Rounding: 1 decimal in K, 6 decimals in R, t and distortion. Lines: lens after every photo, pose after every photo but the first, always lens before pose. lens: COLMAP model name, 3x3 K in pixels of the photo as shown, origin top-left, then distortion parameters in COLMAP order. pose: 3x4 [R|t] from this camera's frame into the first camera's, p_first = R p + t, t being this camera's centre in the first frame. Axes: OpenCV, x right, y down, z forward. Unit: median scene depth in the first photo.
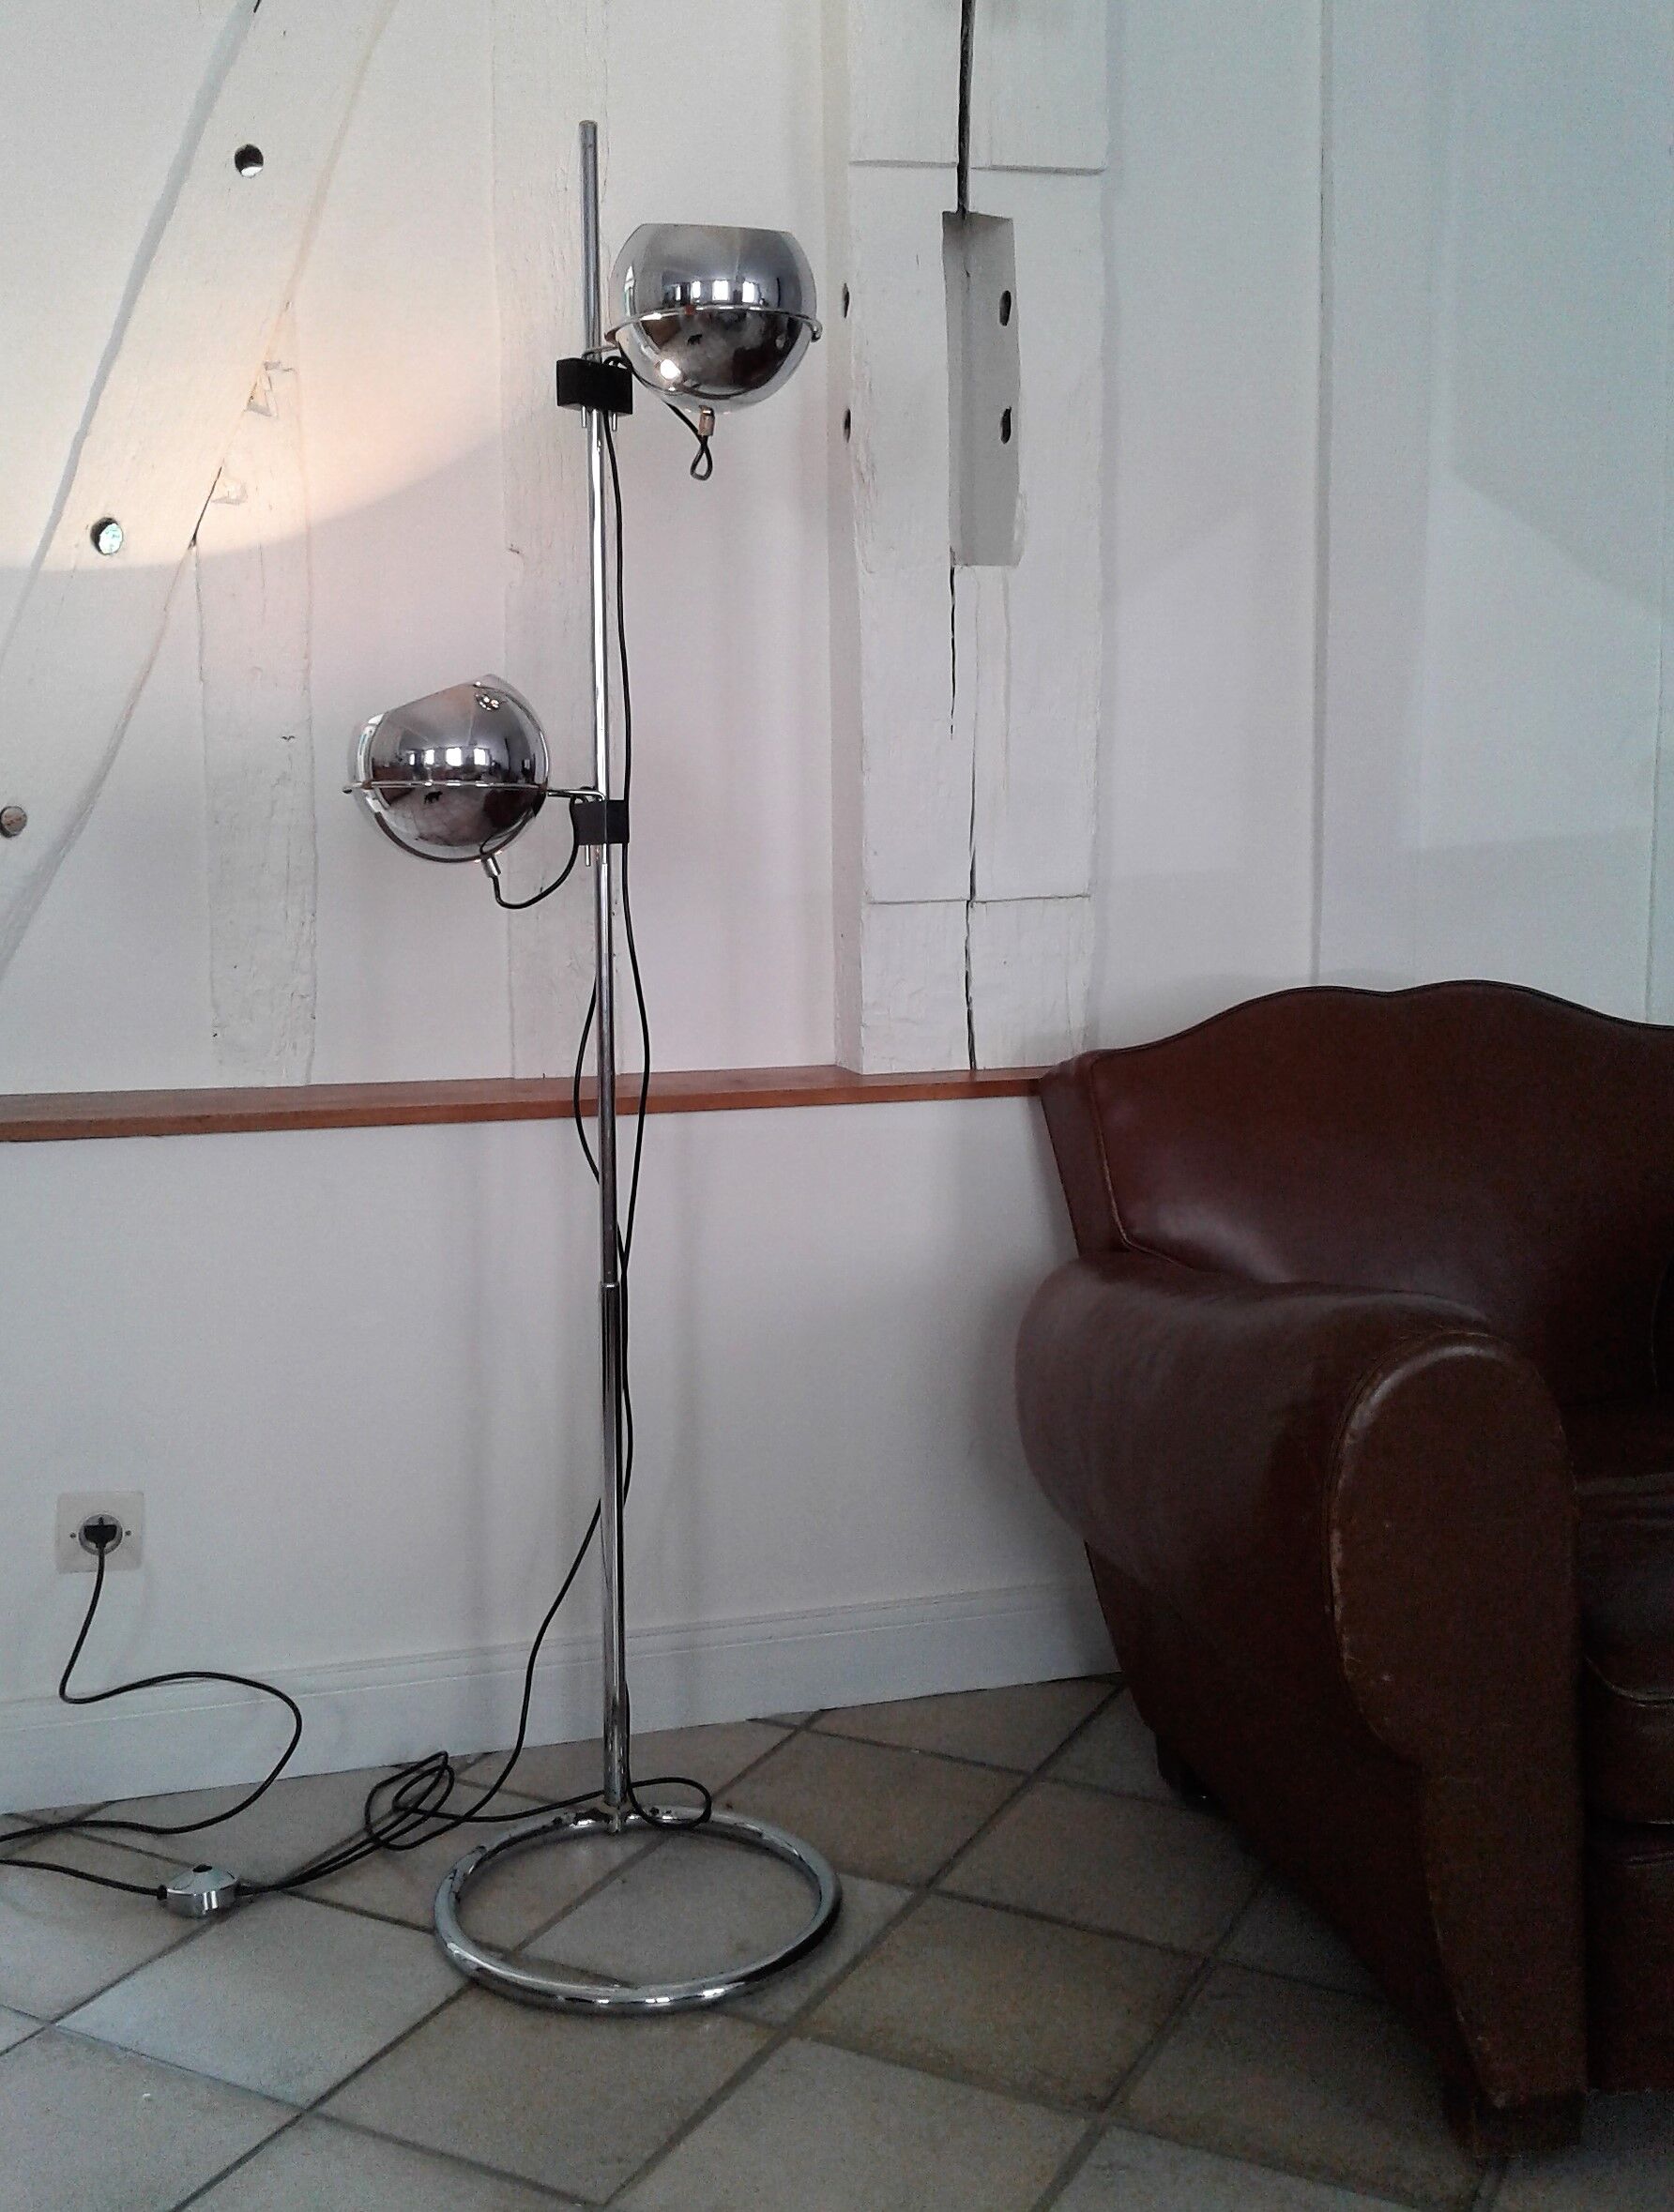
lens RADIAL K [[2249.2, 0, 762.2], [0, 2249.2, 1028.3], [0, 0, 1]] dist [0.082506, 0.000000]
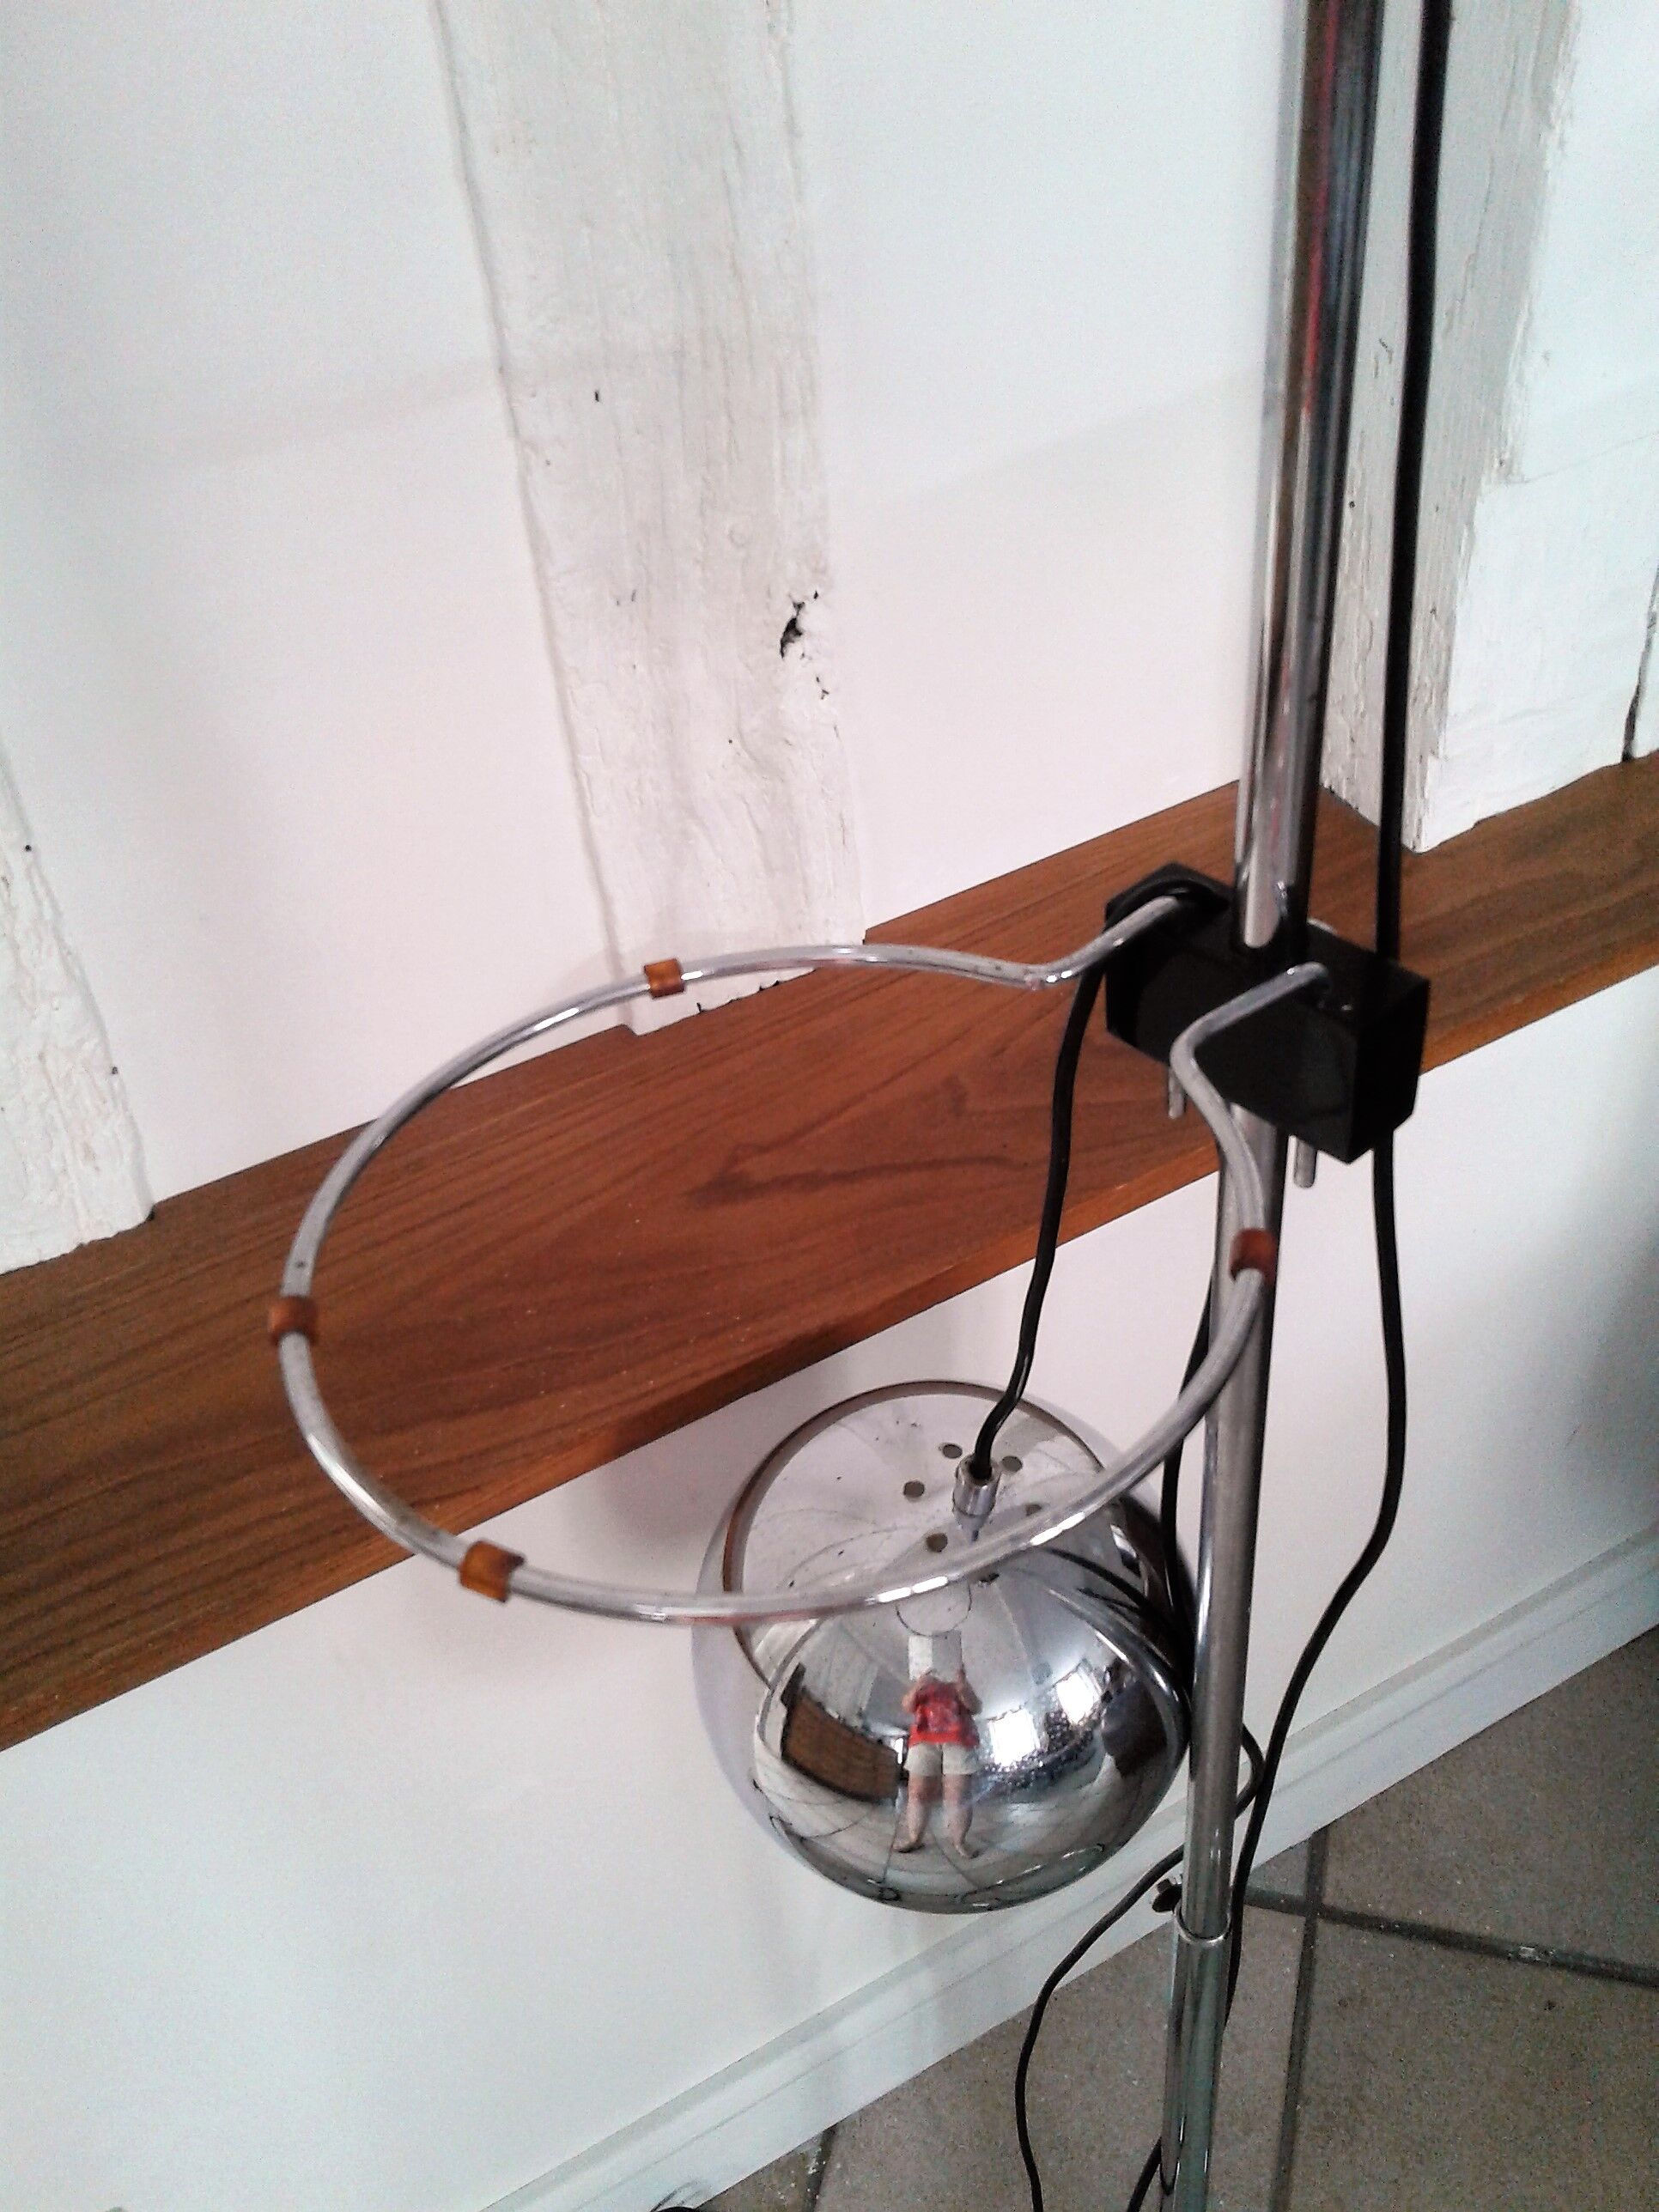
lens RADIAL K [[2059.7, 0, 823.1], [0, 2059.7, 1113.9], [0, 0, 1]] dist [0.030141, 0.000000]
pose [[0.972195, -0.203820, 0.115301, -0.131684], [0.095741, 0.795304, 0.598603, -0.201590], [-0.213707, -0.570920, 0.792704, 0.733131]]
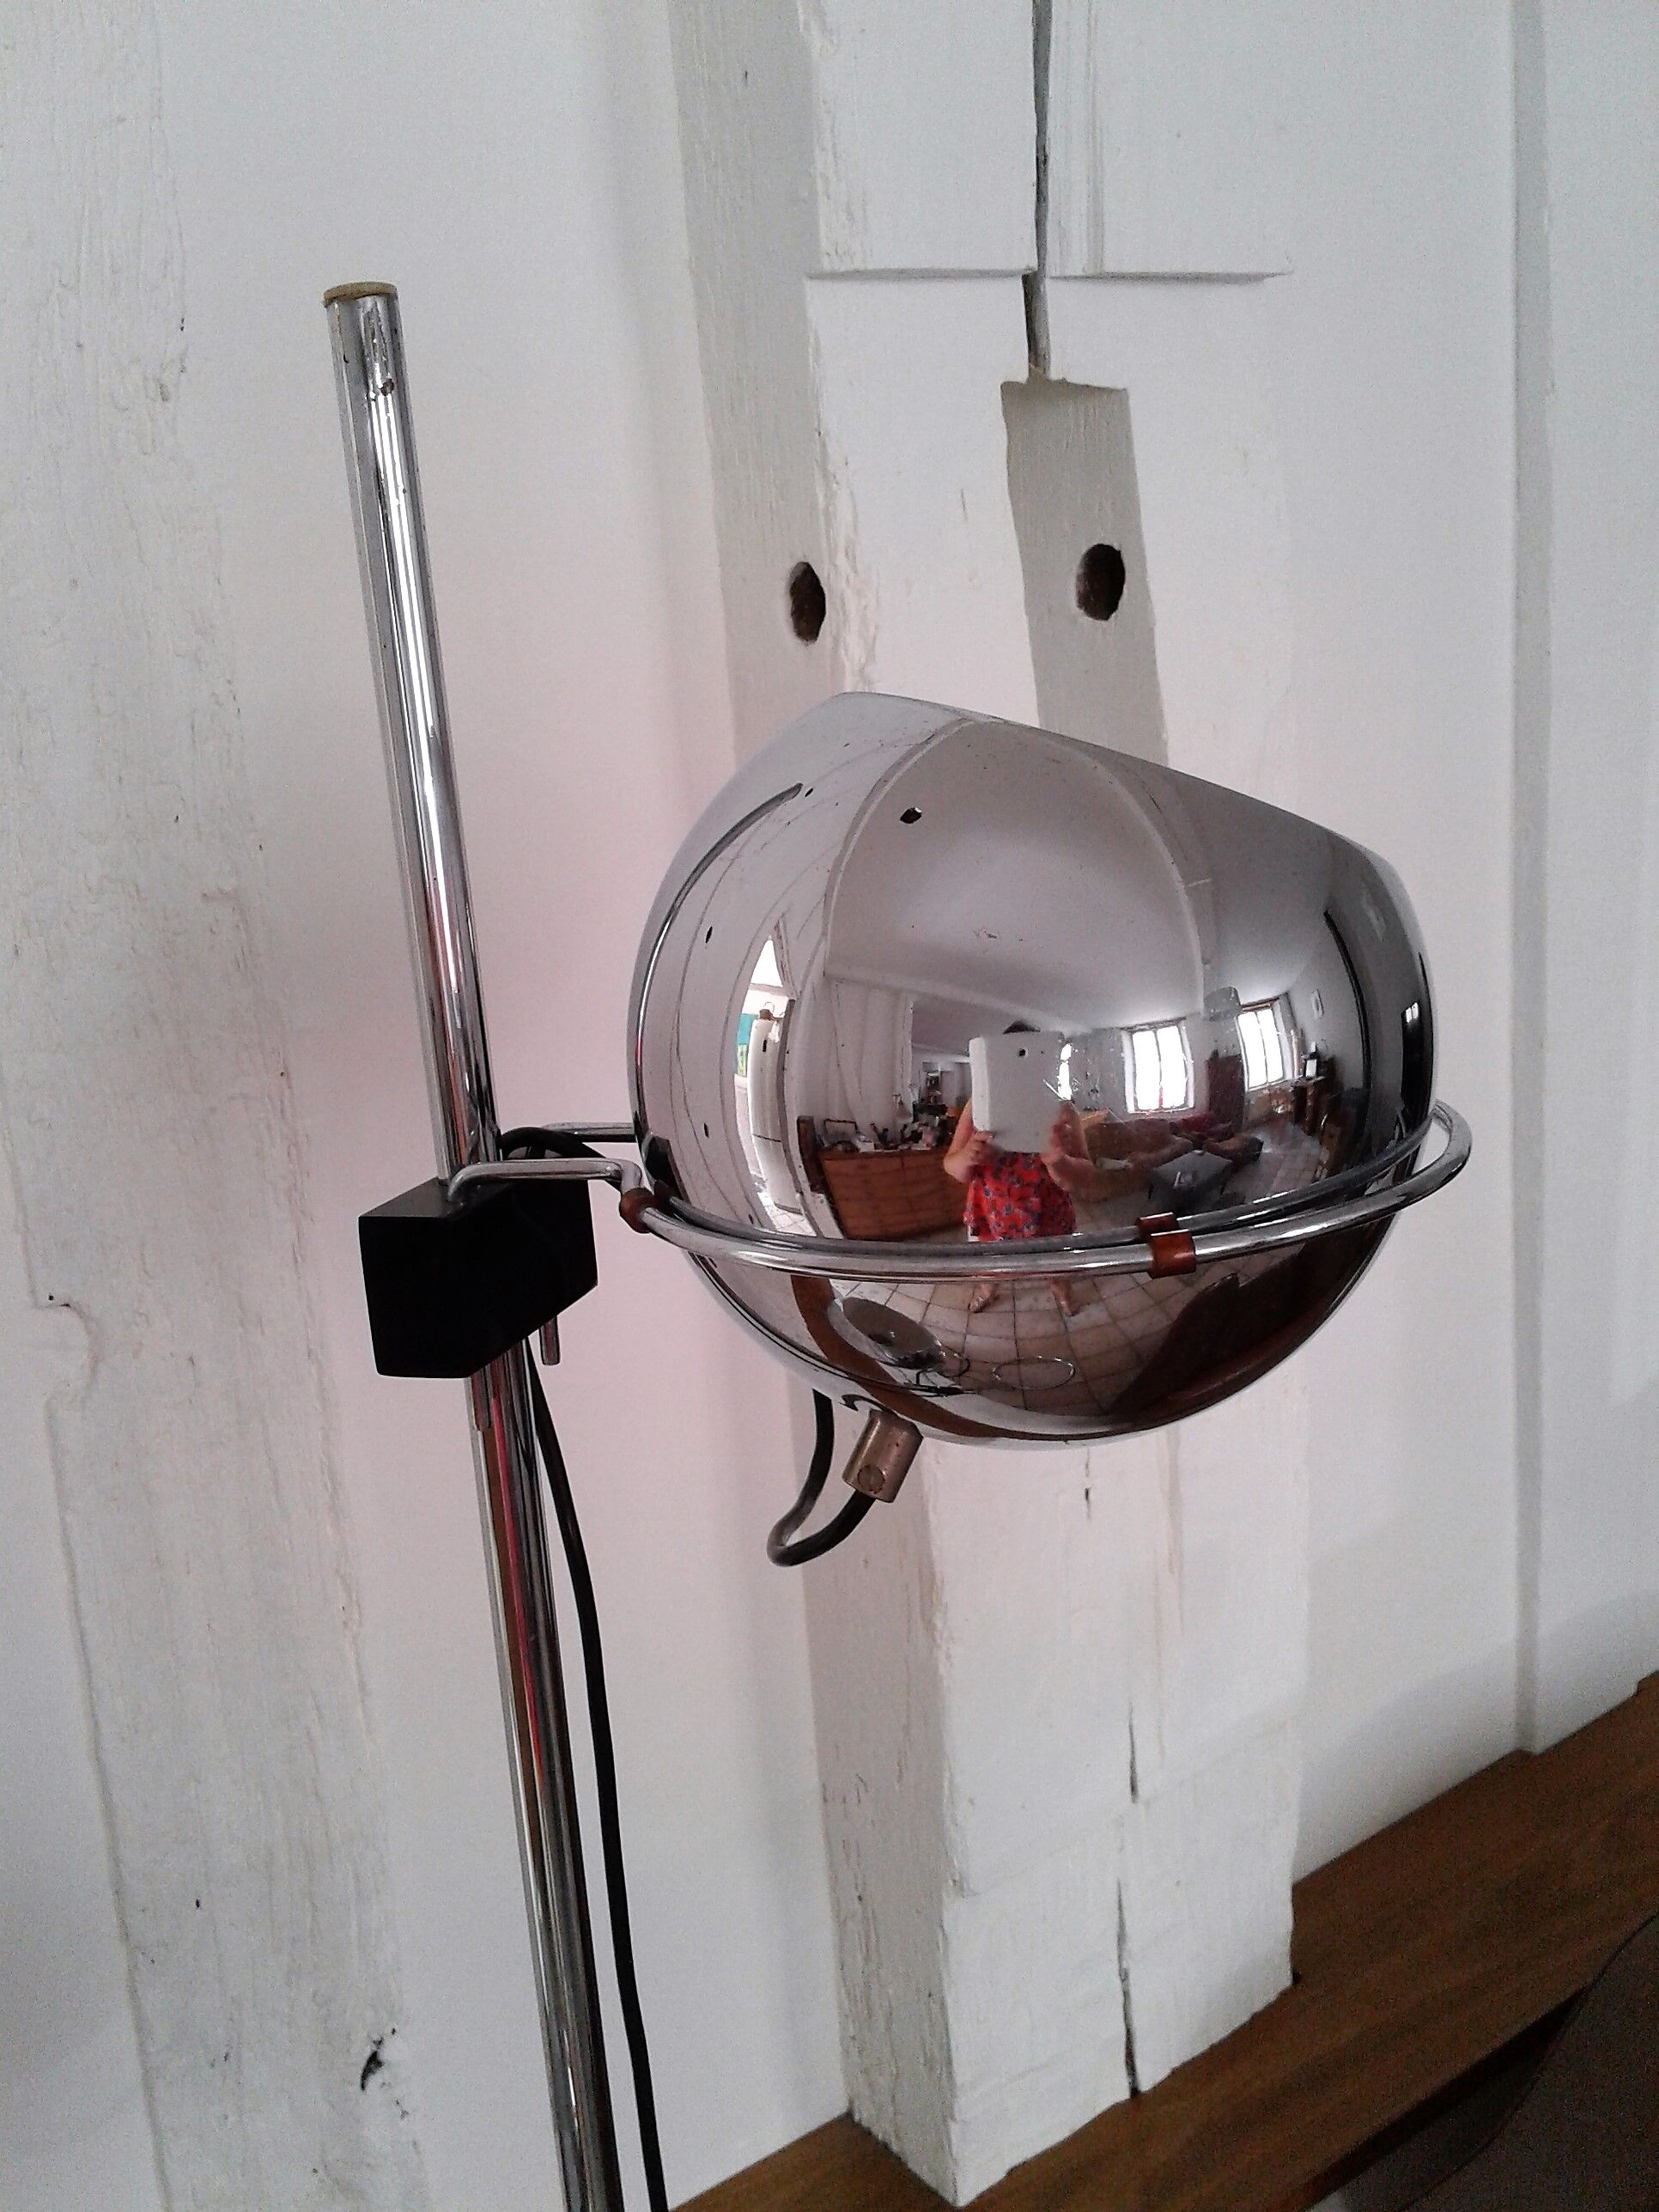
lens RADIAL K [[2059.7, 0, 807.0], [0, 2059.7, 1126.3], [0, 0, 1]] dist [0.030141, 0.000000]
pose [[0.938299, -0.135777, 0.318056, -0.102558], [0.098045, 0.986409, 0.131851, -0.288634], [-0.331635, -0.092532, 0.938859, 0.662700]]
